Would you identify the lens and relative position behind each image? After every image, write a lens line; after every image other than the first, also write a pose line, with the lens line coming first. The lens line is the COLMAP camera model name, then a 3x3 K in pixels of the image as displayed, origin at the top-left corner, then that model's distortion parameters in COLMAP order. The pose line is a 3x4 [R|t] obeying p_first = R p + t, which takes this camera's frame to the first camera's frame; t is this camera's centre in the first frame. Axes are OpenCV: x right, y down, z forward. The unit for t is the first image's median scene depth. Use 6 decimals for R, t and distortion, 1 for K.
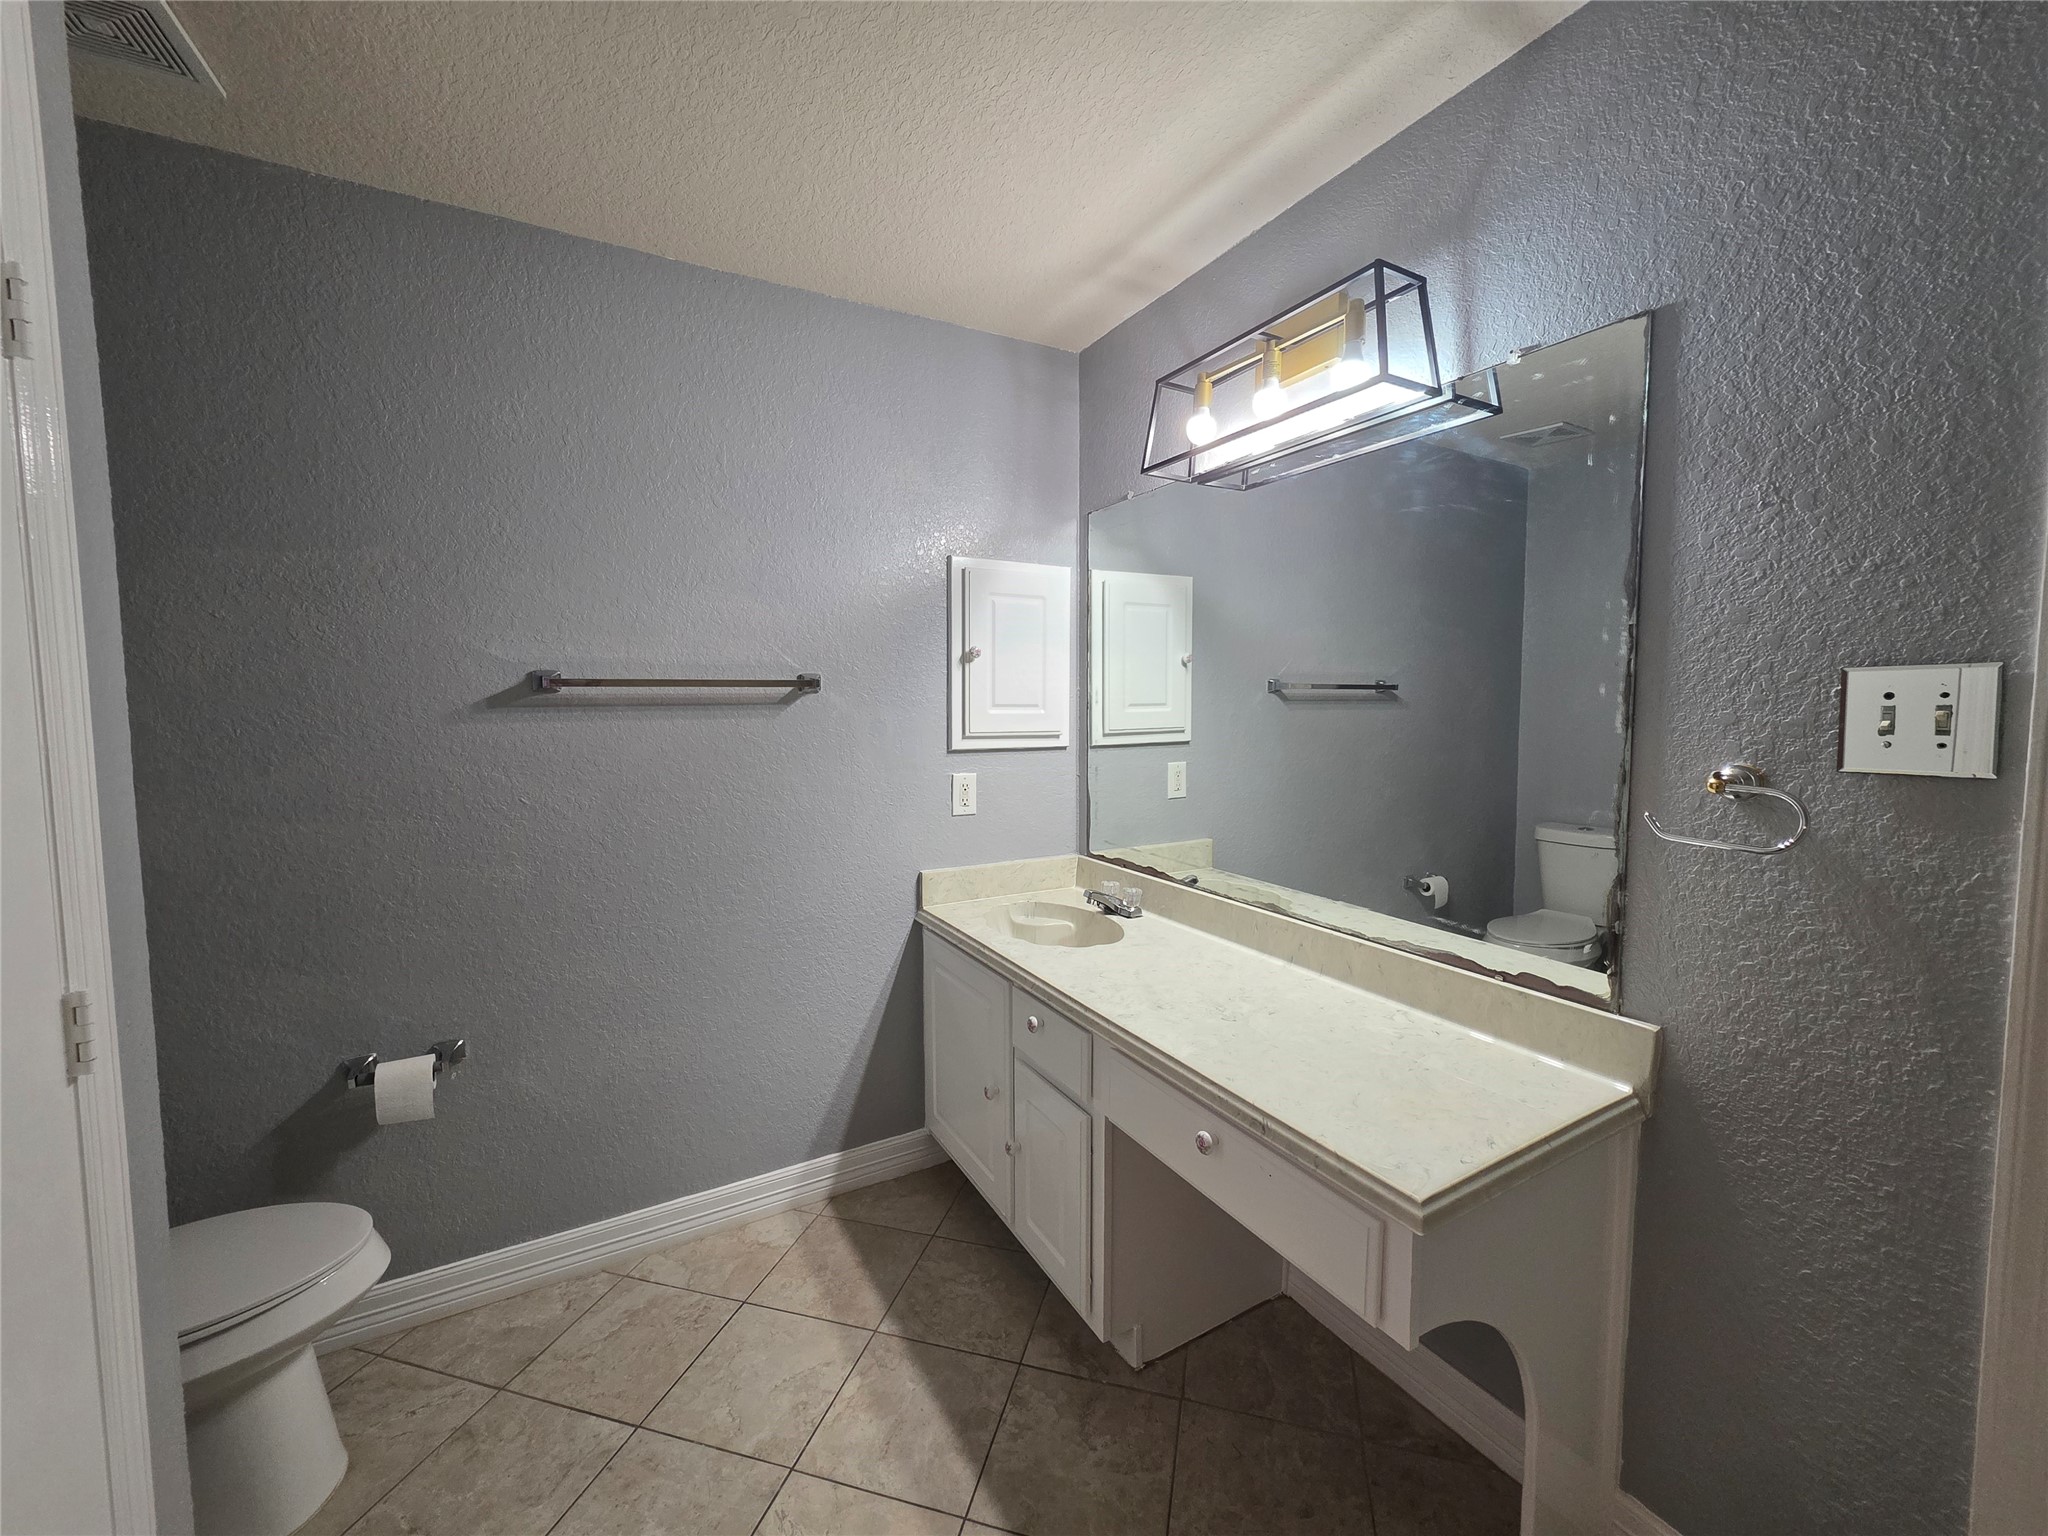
lens RADIAL K [[813.3, 0, 1030.8], [0, 813.3, 757.2], [0, 0, 1]] dist [0.000941, 0.001998]
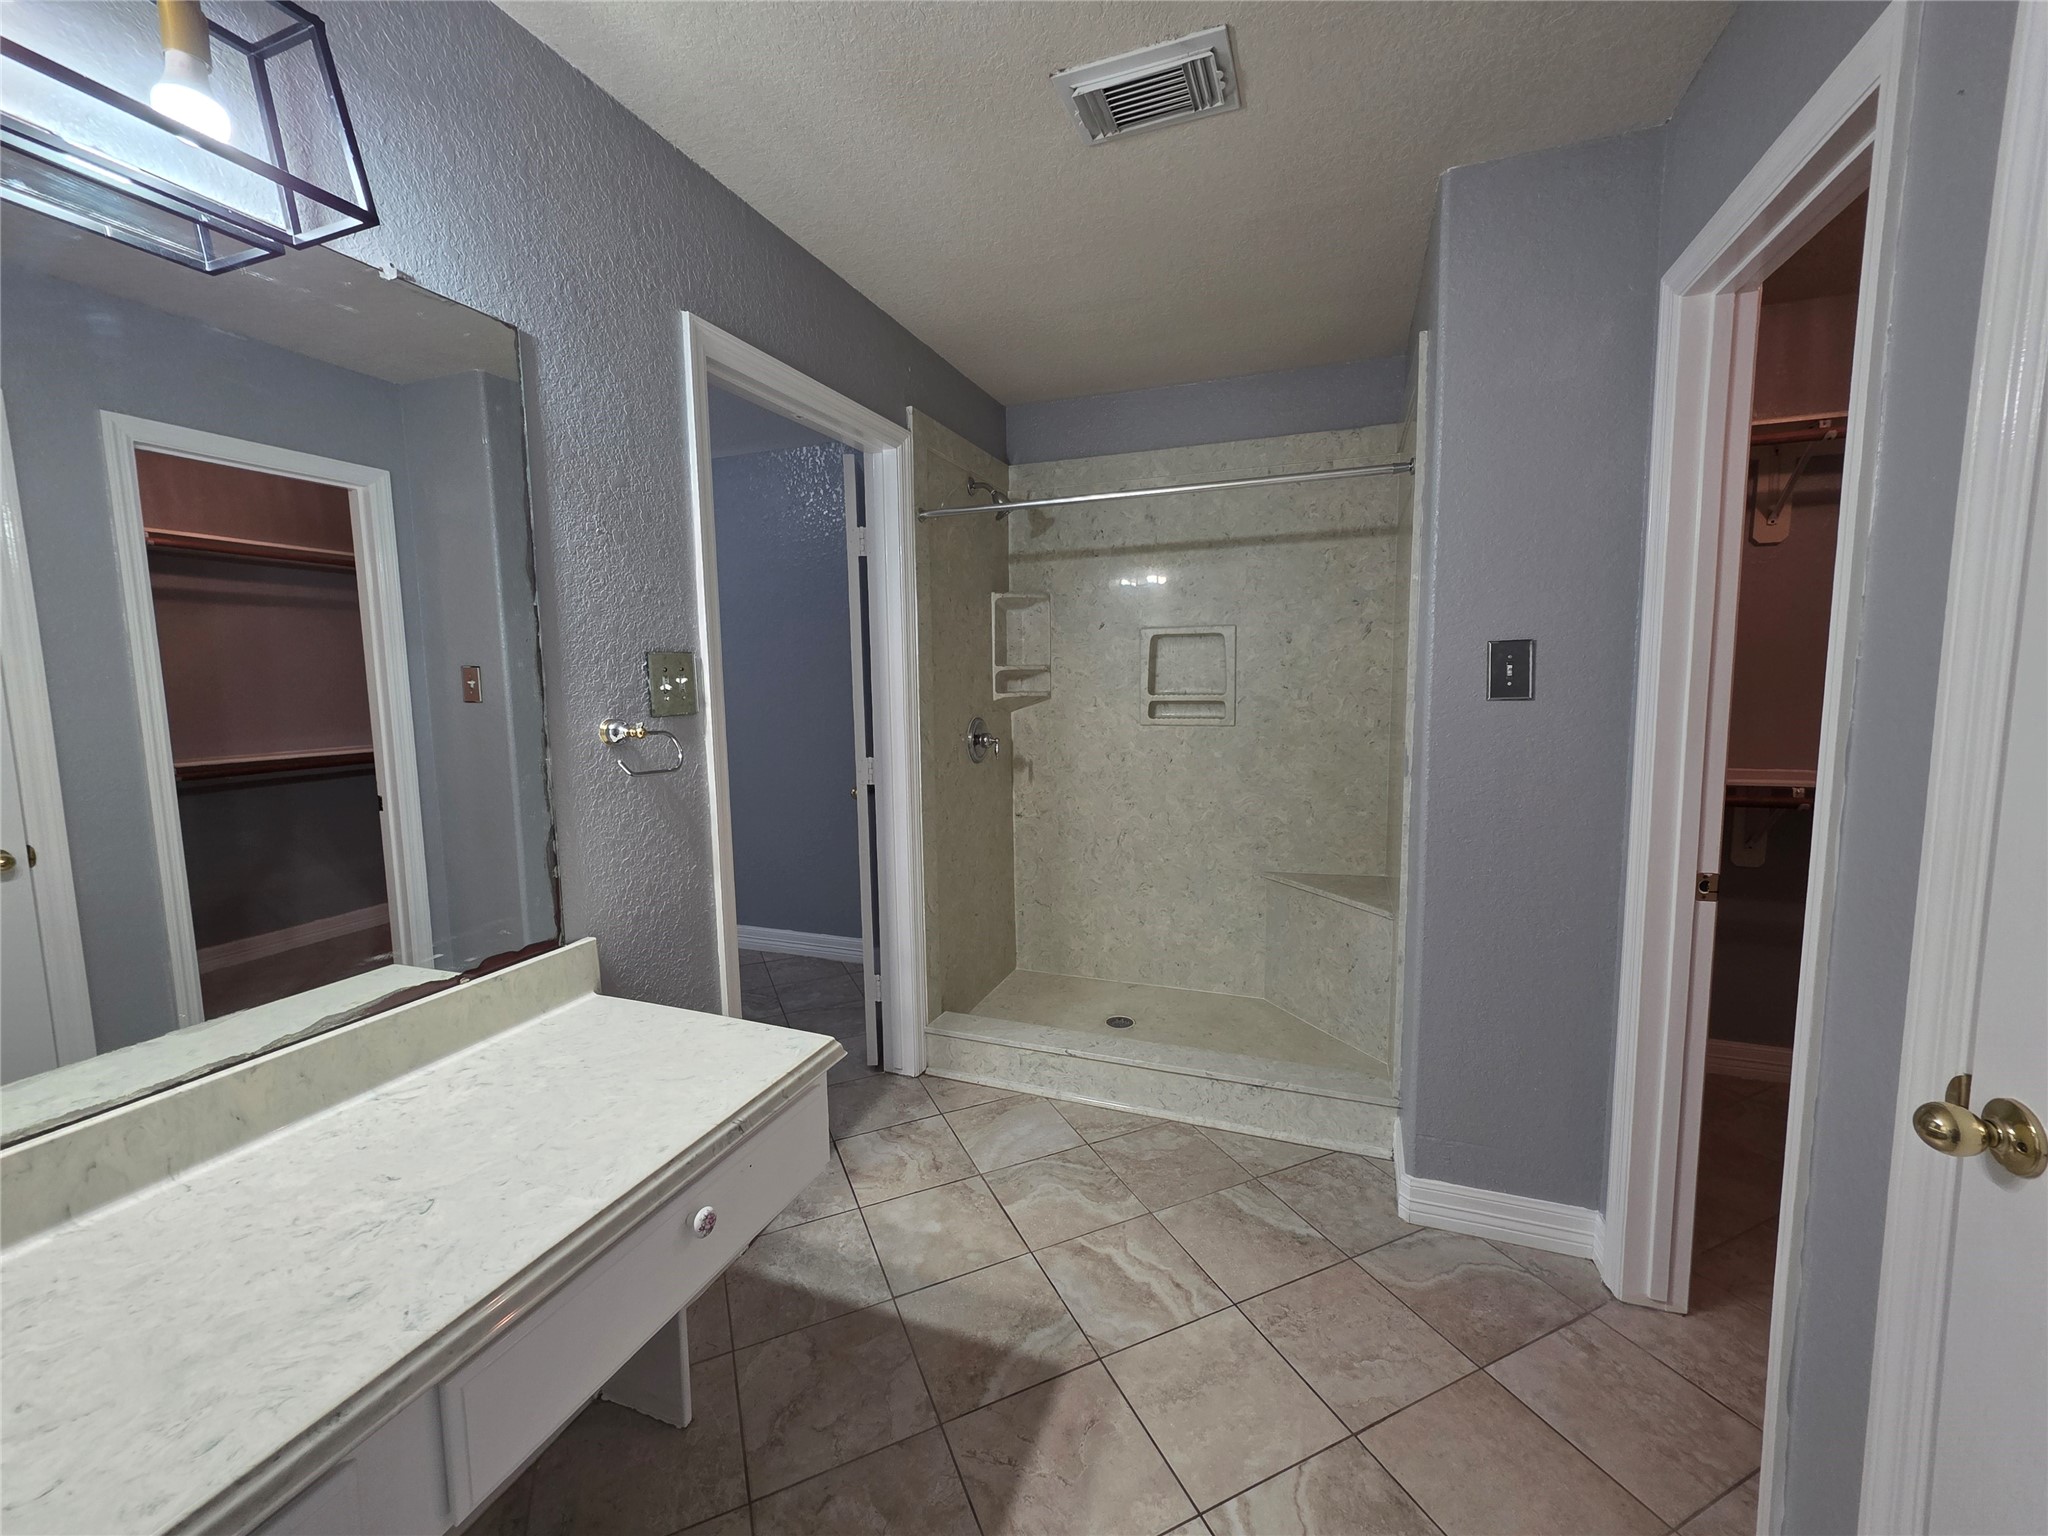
lens RADIAL K [[813.3, 0, 1030.8], [0, 813.3, 757.2], [0, 0, 1]] dist [0.000941, 0.001998]
pose [[-0.641885, -0.065558, 0.763993, -0.612740], [0.071548, 0.986871, 0.144796, -0.072950], [-0.763455, 0.147605, -0.628768, 1.276442]]
